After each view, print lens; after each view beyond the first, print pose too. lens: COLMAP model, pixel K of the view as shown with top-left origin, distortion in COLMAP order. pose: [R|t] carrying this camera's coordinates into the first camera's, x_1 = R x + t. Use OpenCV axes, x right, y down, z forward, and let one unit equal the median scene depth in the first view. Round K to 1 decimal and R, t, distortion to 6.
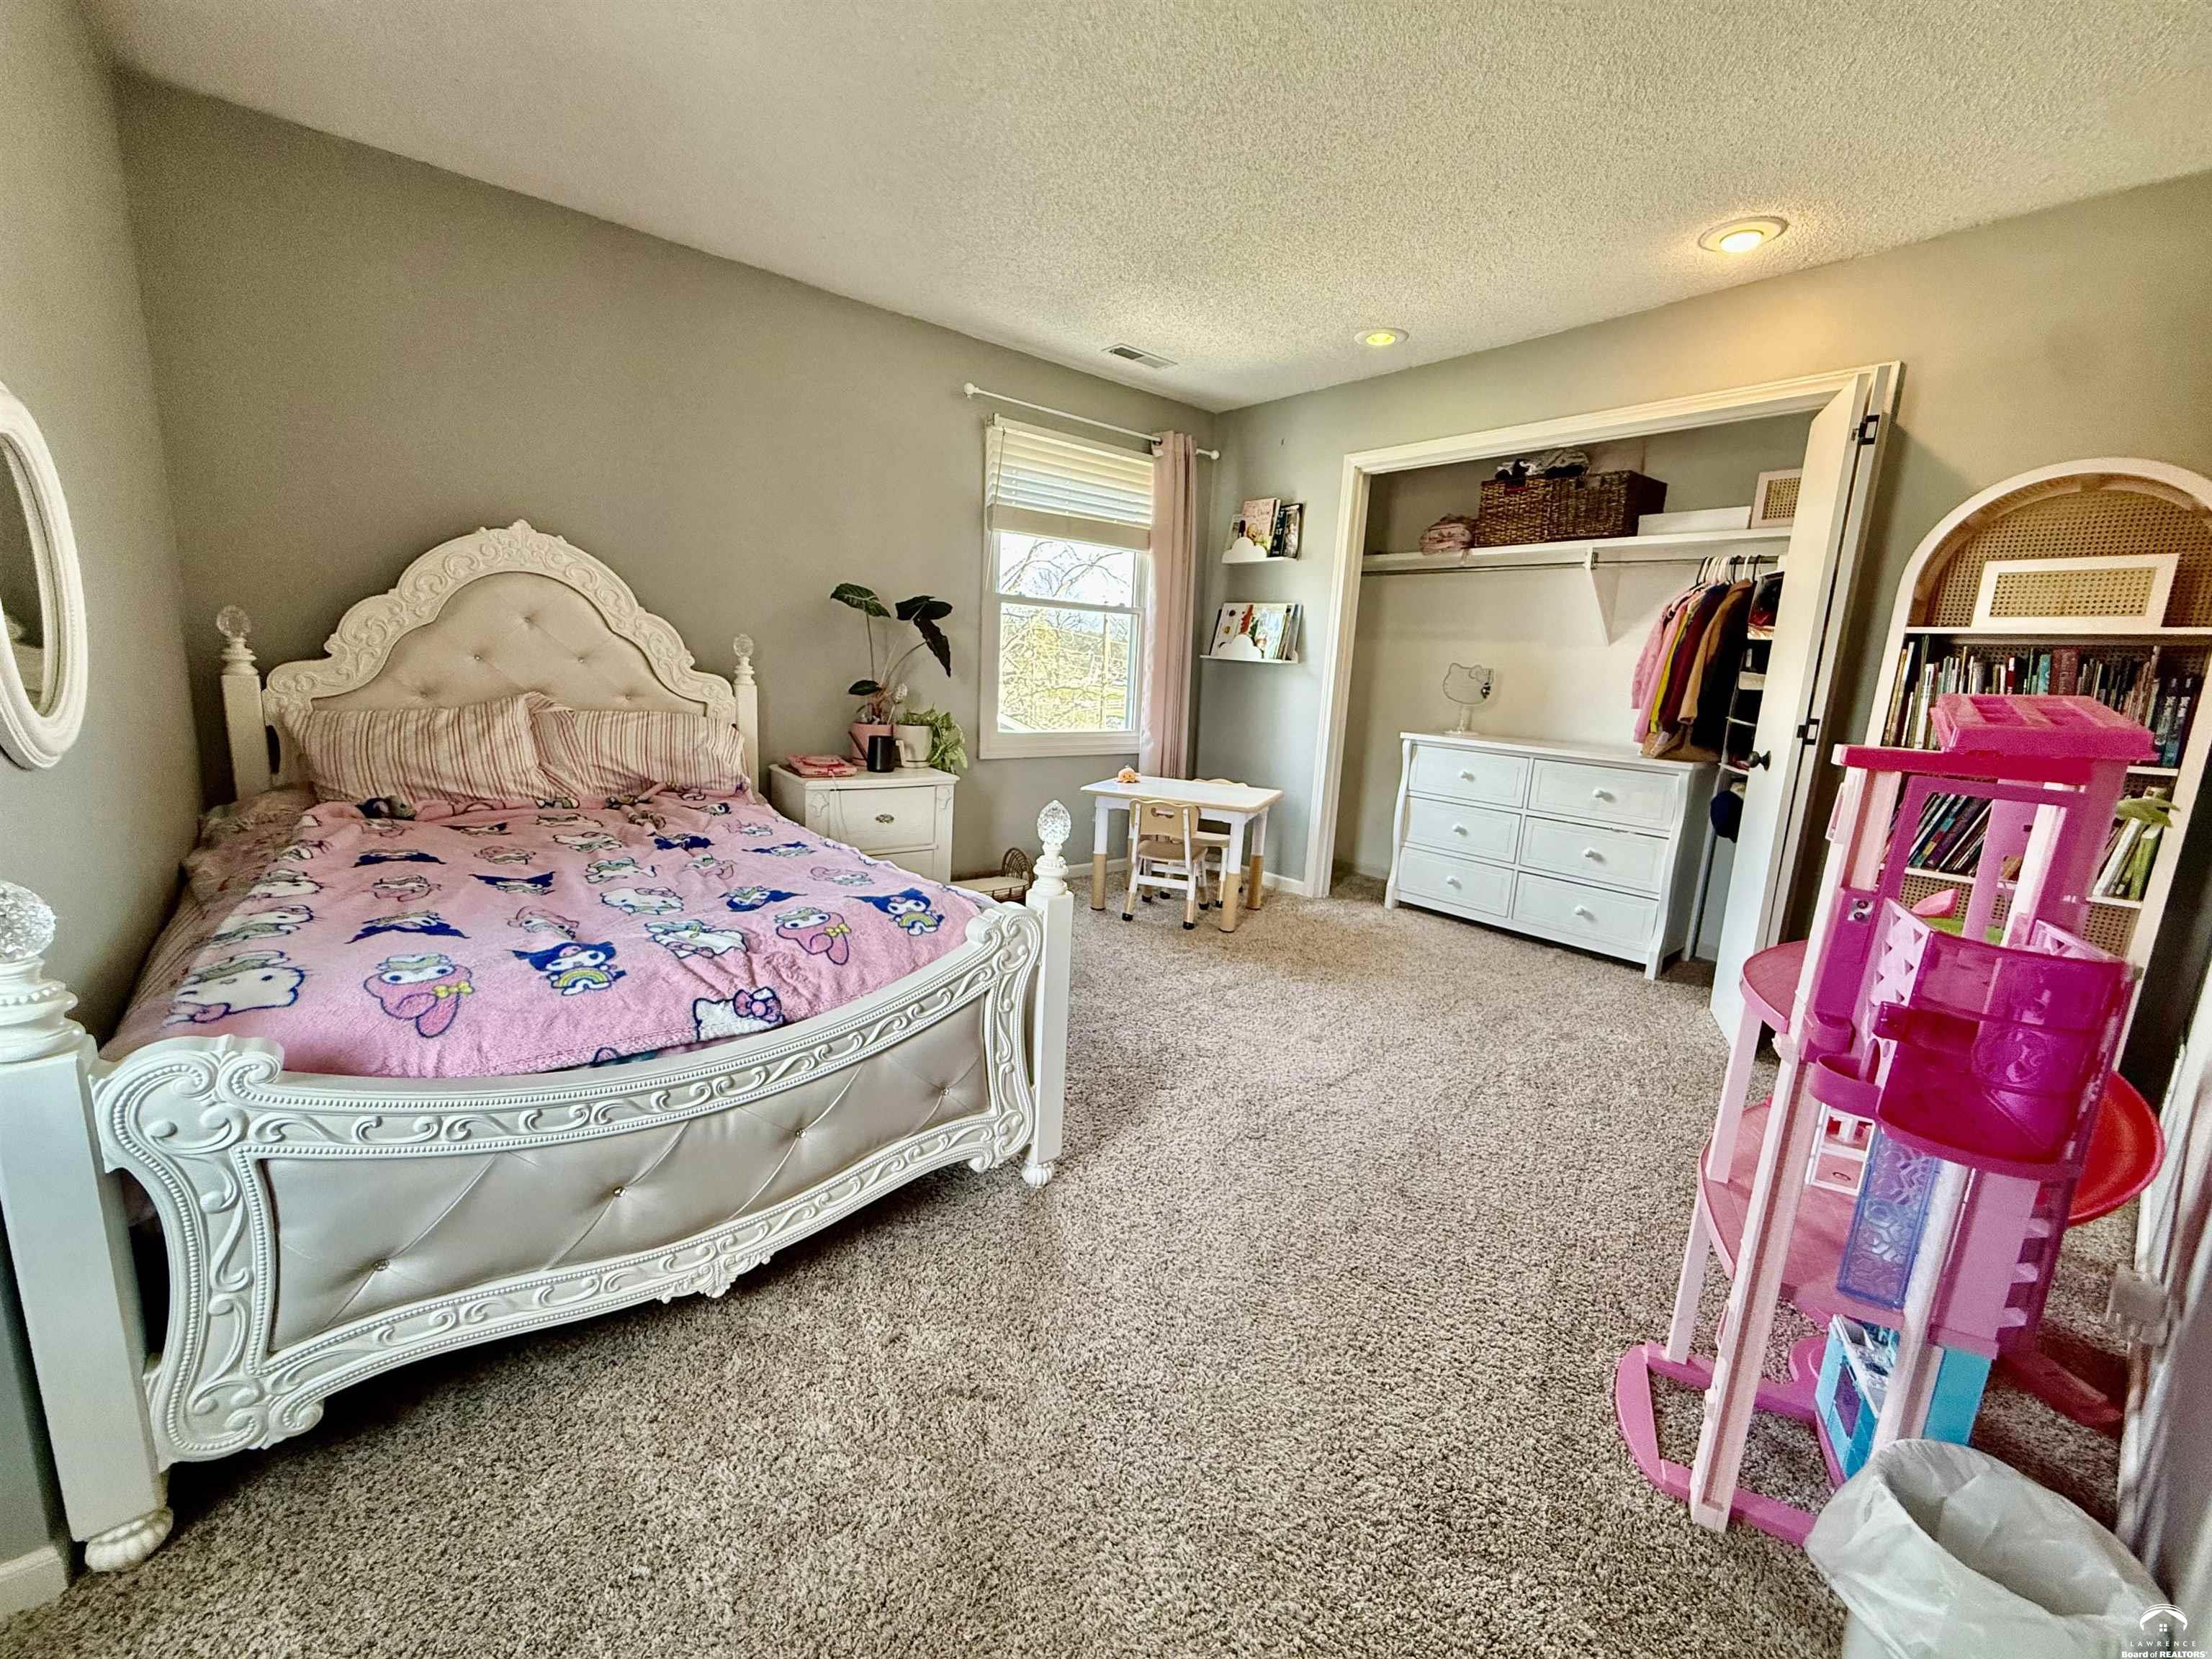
lens RADIAL K [[884.3, 0, 1099.0], [0, 884.3, 836.0], [0, 0, 1]] dist [-0.000926, -0.000185]
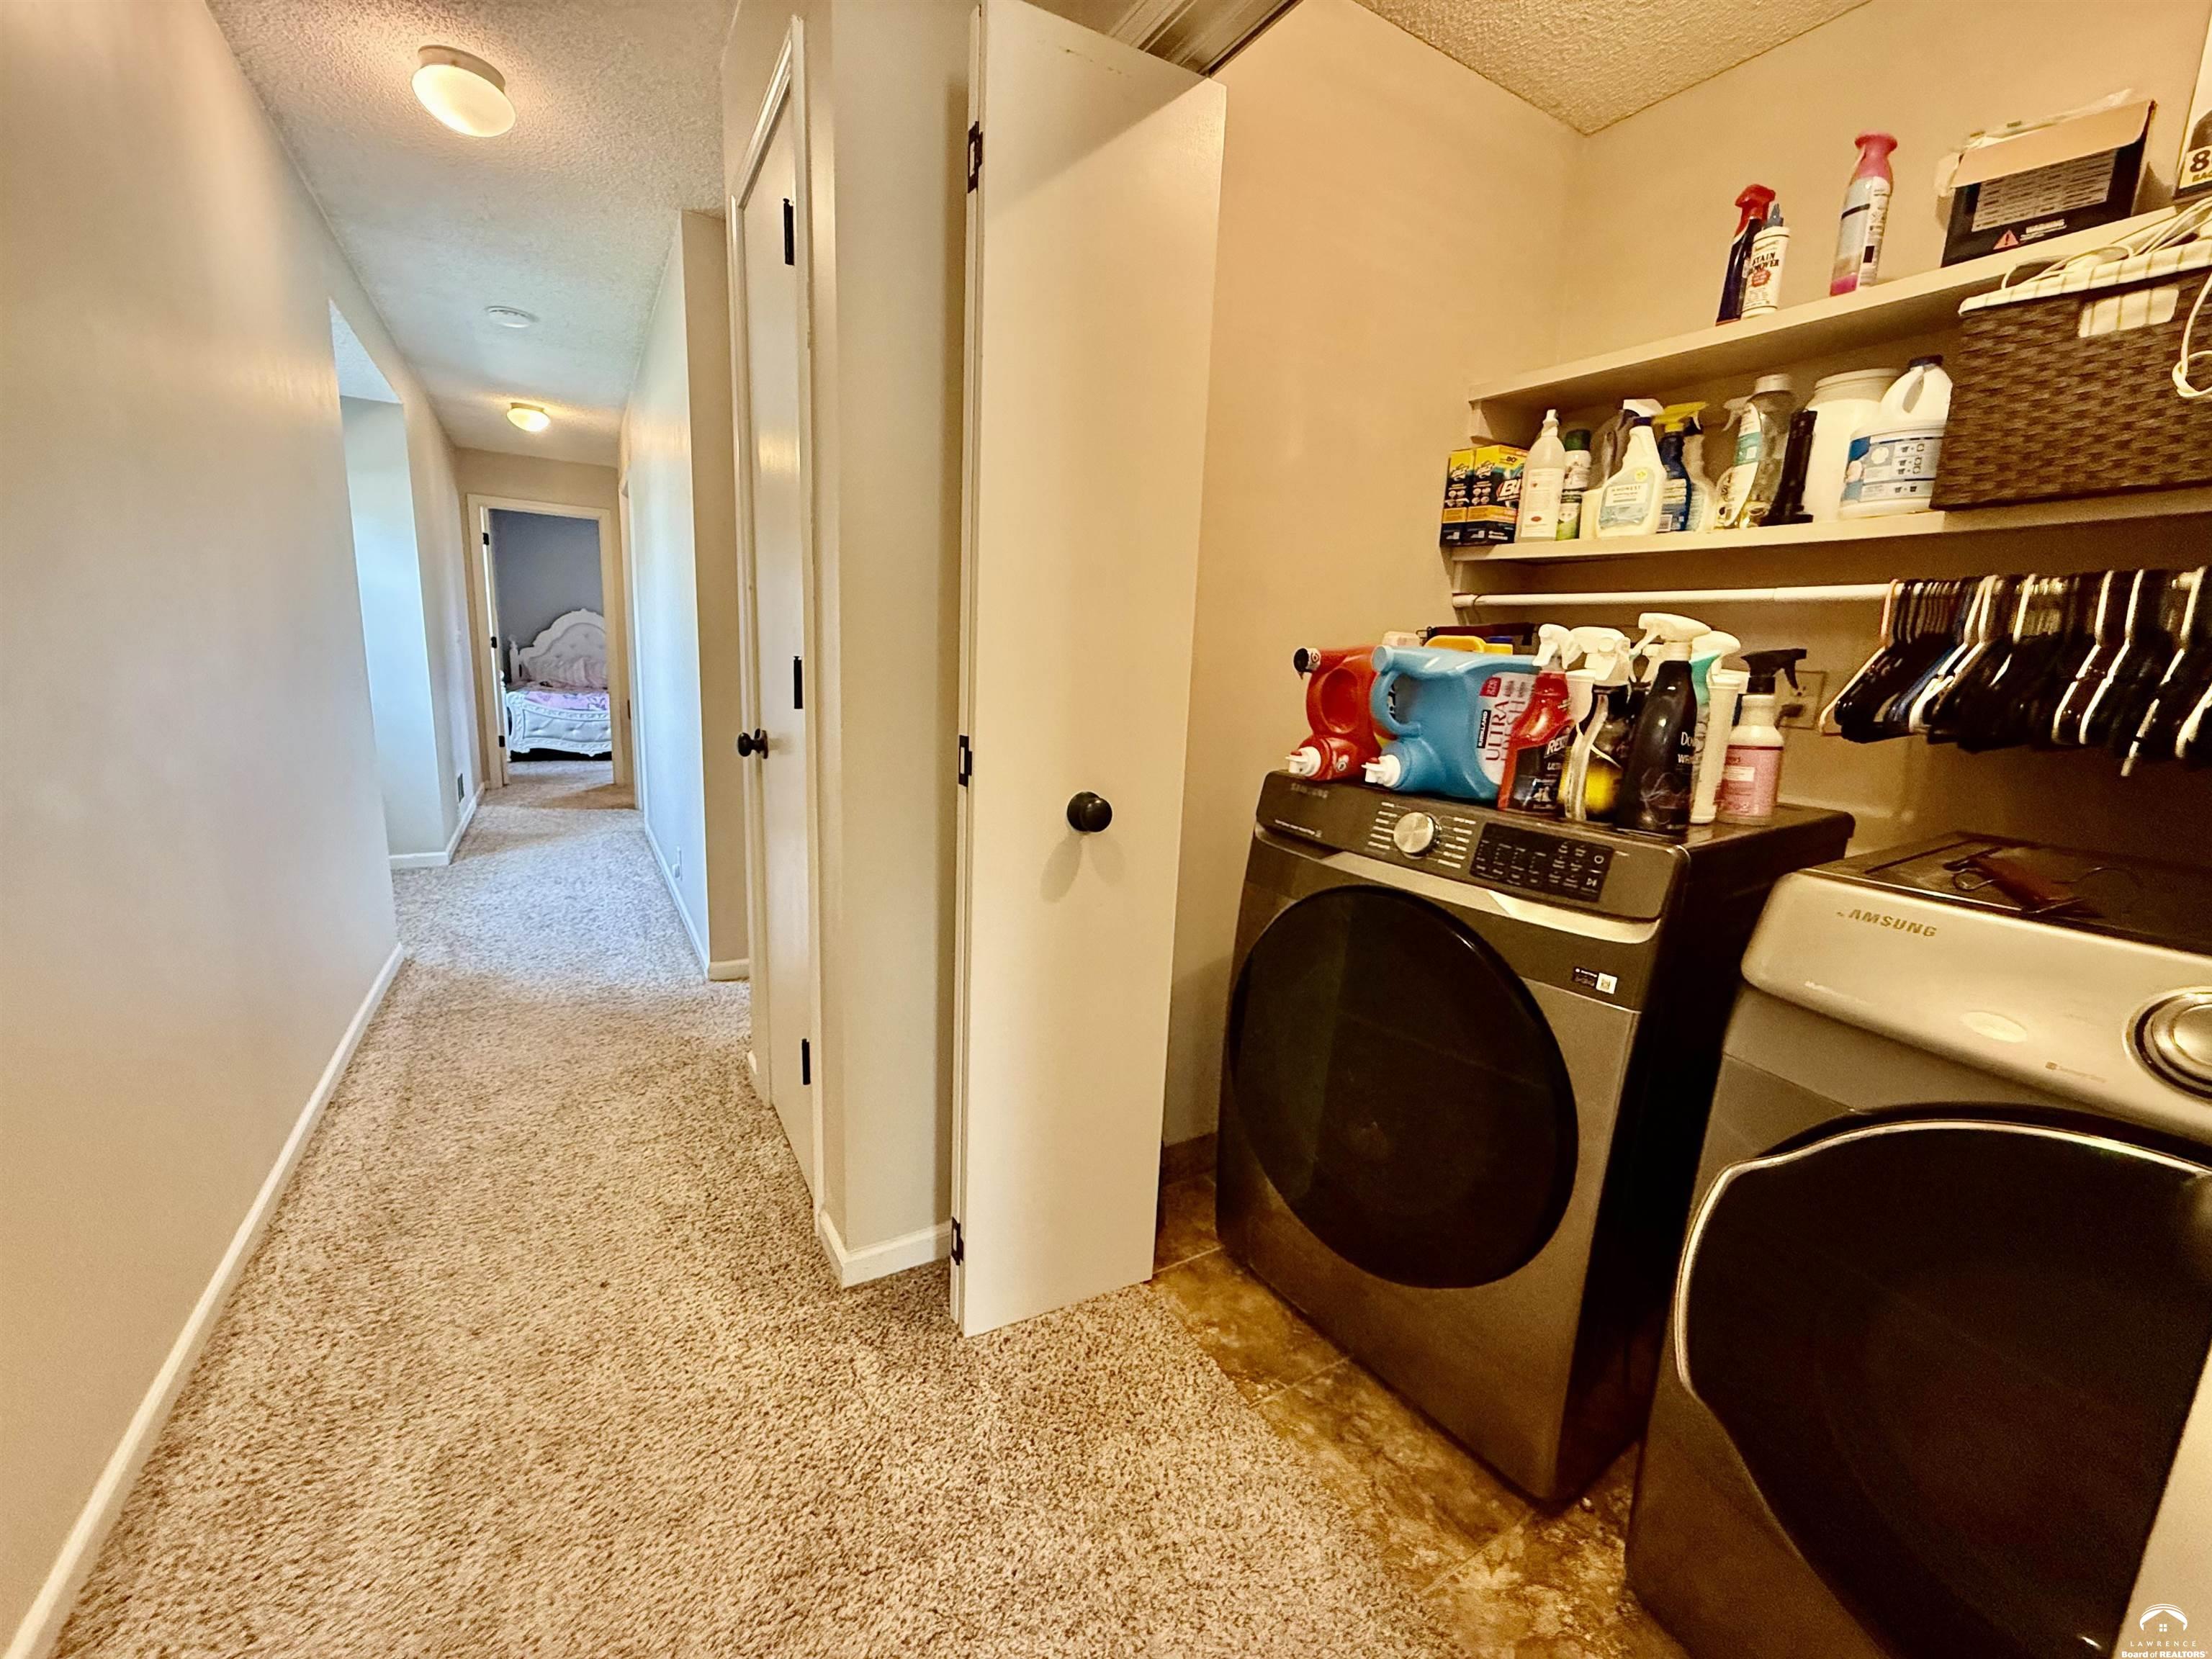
lens RADIAL K [[884.3, 0, 1103.9], [0, 884.3, 826.2], [0, 0, 1]] dist [-0.000926, -0.000185]
pose [[0.990496, 0.025579, -0.135143, 0.954403], [-0.027481, 0.999548, -0.012222, 0.250324], [0.134769, 0.015820, 0.990751, -1.107698]]
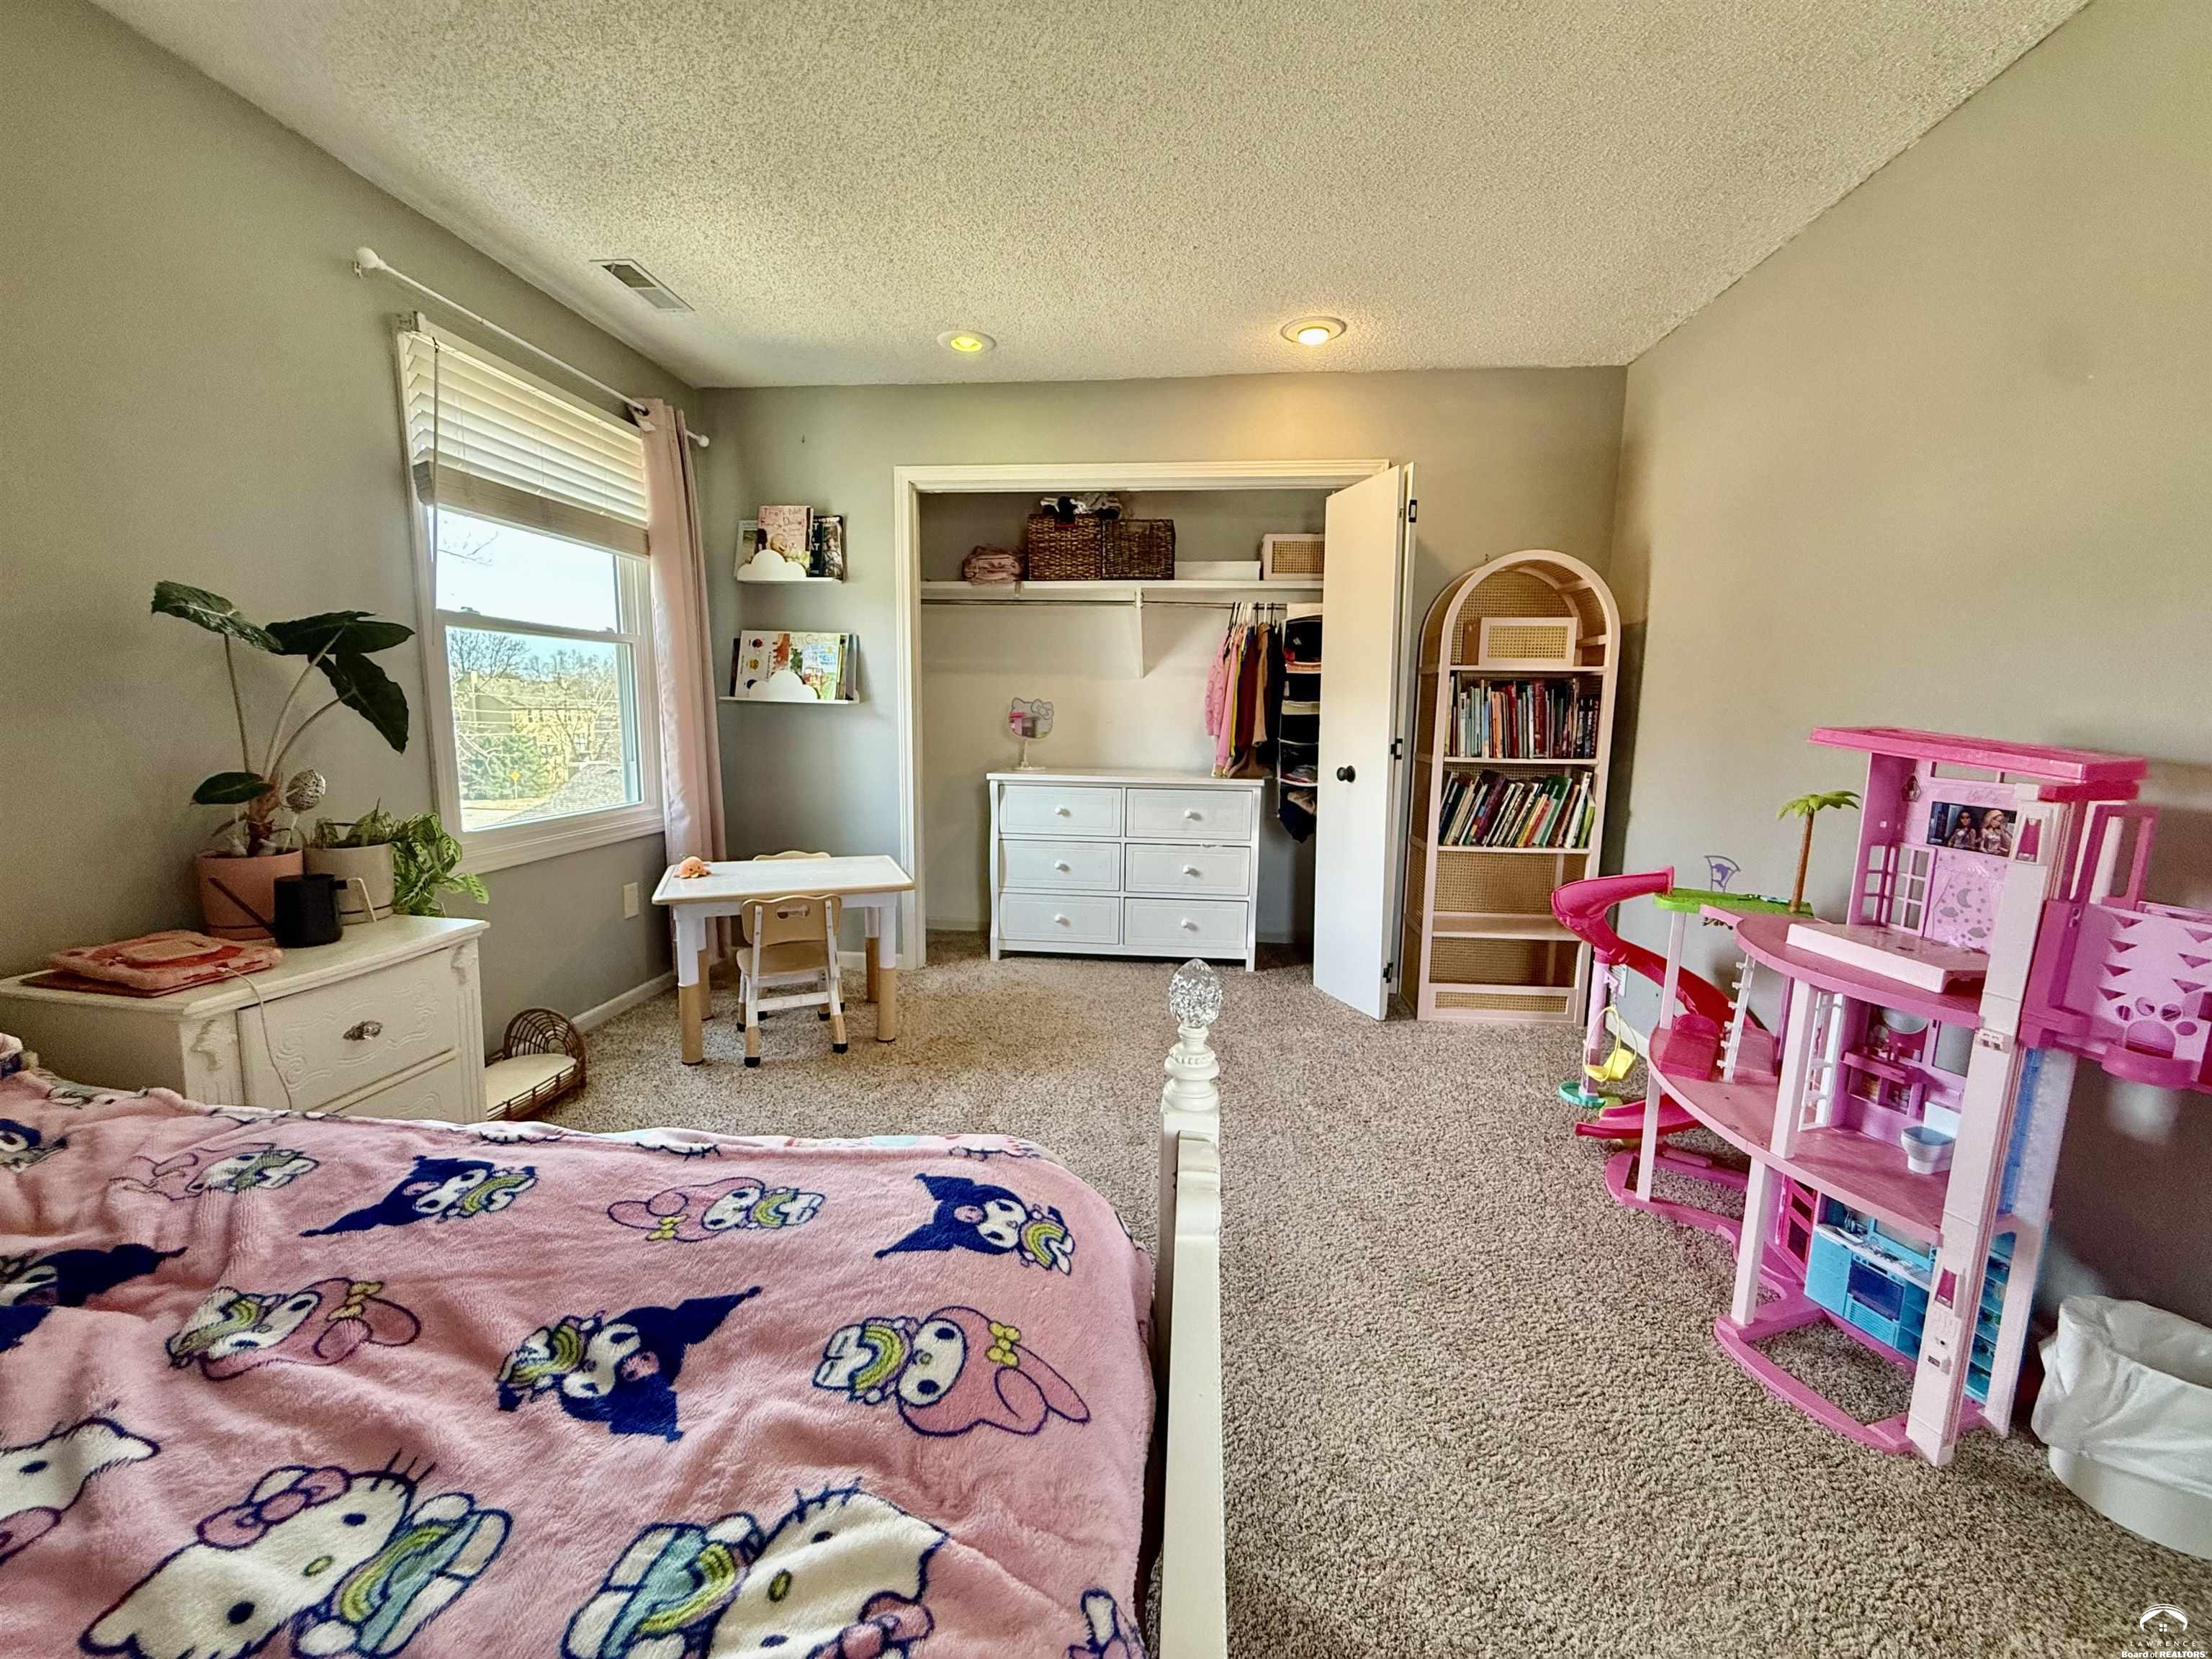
lens RADIAL K [[884.3, 0, 1106.6], [0, 884.3, 832.4], [0, 0, 1]] dist [-0.000926, -0.000185]
pose [[0.710439, -0.137262, 0.690243, -0.244777], [0.156817, 0.987012, 0.034872, -0.076007], [-0.686065, 0.083467, 0.722737, 0.272096]]
